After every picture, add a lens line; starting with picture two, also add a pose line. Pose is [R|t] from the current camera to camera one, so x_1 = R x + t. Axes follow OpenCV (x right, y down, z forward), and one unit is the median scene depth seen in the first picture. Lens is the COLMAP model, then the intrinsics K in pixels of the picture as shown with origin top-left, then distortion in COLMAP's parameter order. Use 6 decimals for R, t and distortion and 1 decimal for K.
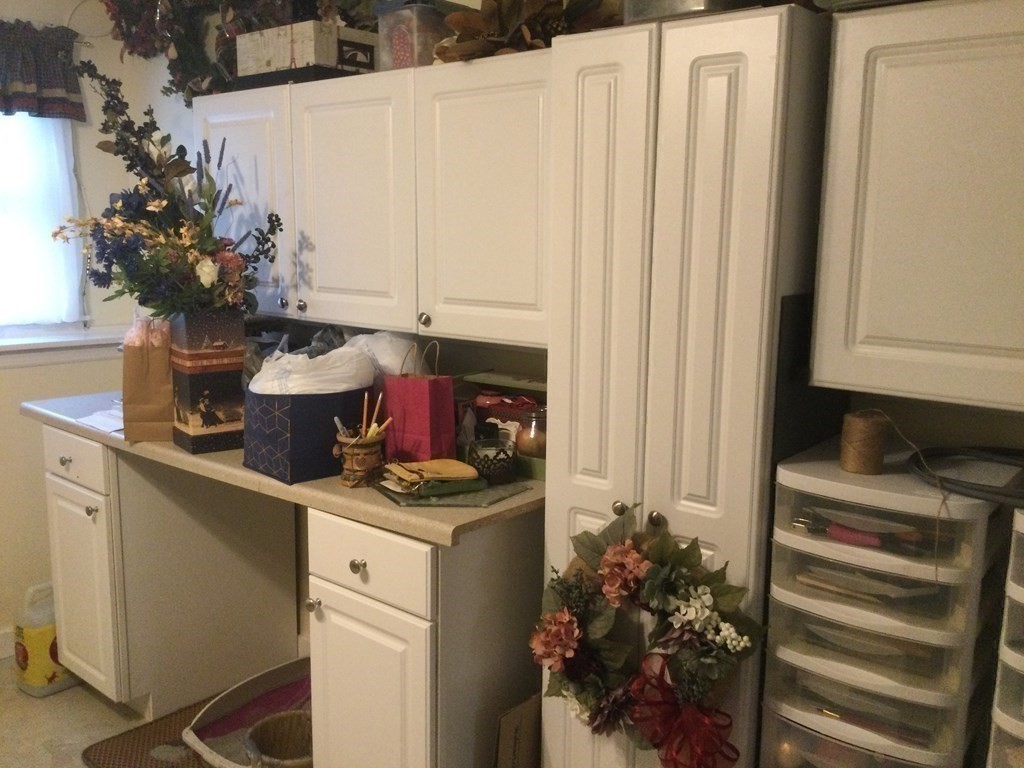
lens RADIAL K [[936.1, 0, 512.0], [0, 936.1, 384.0], [0, 0, 1]] dist [-0.001038, -0.002489]
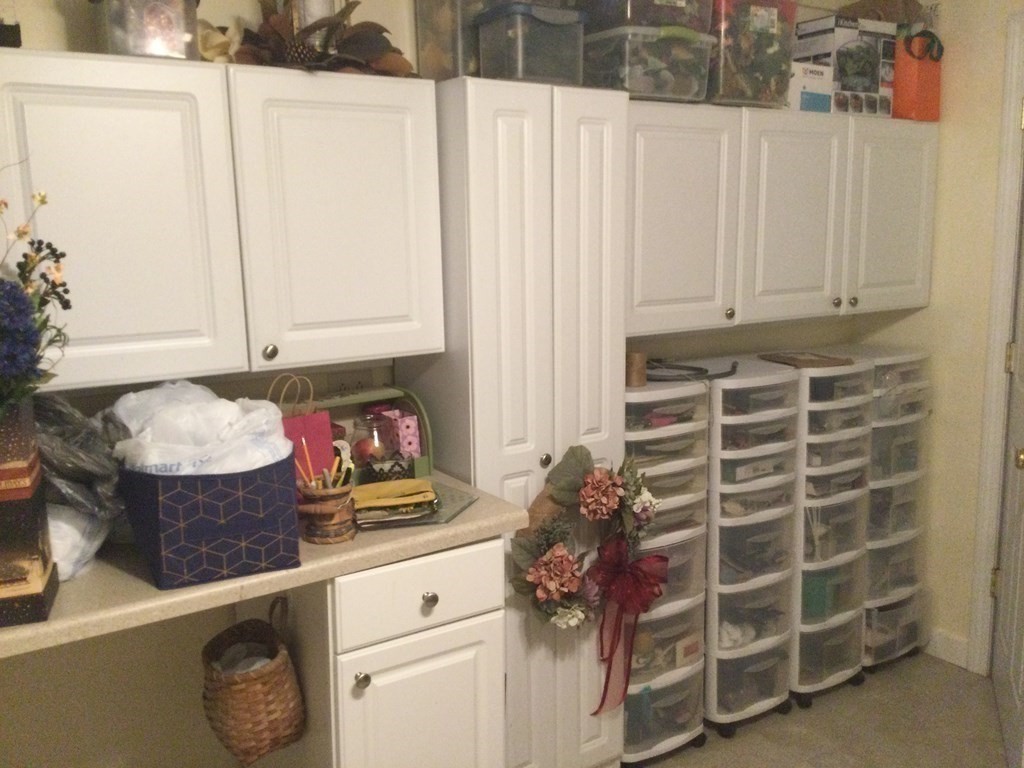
lens RADIAL K [[936.1, 0, 512.0], [0, 936.1, 384.0], [0, 0, 1]] dist [-0.001038, -0.002489]
pose [[0.273828, -0.182179, 0.944367, -0.958849], [0.171324, 0.975432, 0.138495, -0.134796], [-0.946397, 0.123869, 0.298312, 0.570331]]
